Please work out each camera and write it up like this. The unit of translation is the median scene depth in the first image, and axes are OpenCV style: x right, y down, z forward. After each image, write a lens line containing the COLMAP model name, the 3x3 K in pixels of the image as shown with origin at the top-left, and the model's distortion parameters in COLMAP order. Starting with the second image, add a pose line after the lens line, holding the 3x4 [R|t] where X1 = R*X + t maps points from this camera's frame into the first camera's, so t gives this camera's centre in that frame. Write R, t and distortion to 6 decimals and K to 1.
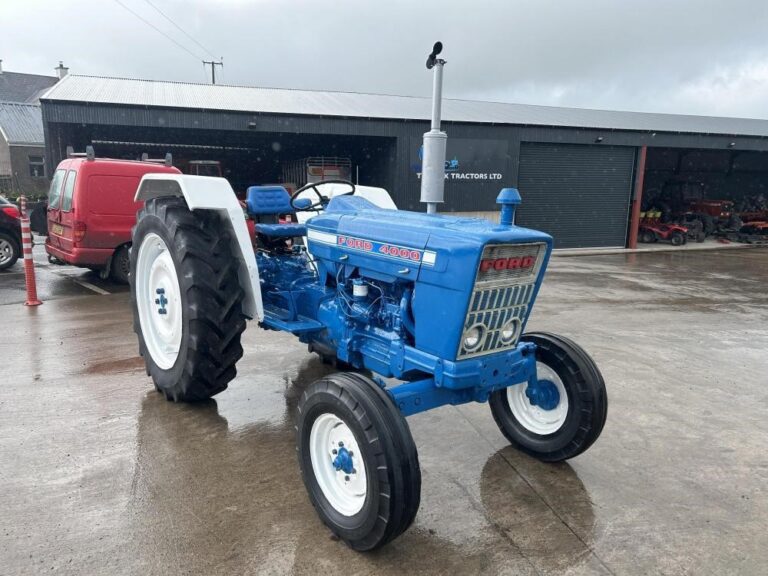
lens RADIAL K [[584.5, 0, 378.7], [0, 584.5, 287.4], [0, 0, 1]] dist [0.047281, -0.042306]
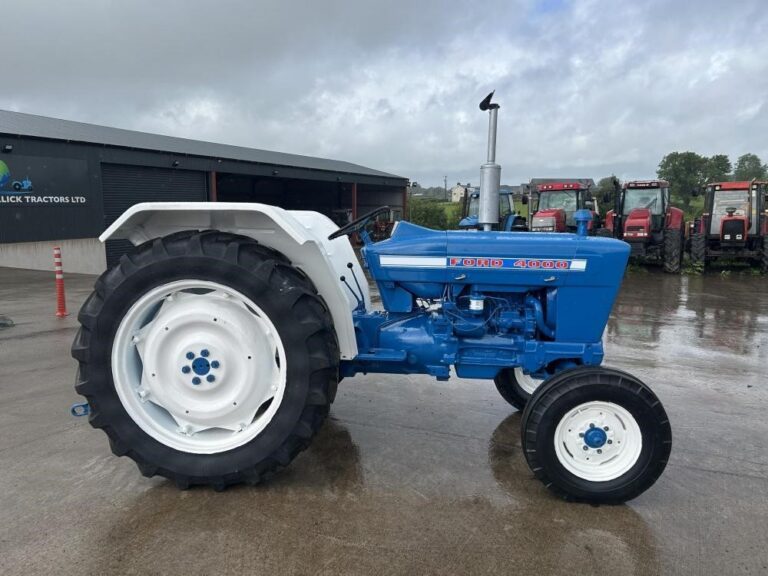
lens RADIAL K [[584.5, 0, 376.8], [0, 584.5, 290.8], [0, 0, 1]] dist [0.047281, -0.042306]
pose [[0.681486, -0.122388, 0.721525, -0.882964], [0.144880, 0.988966, 0.030912, -0.076206], [-0.717347, 0.083468, 0.691698, 0.344073]]
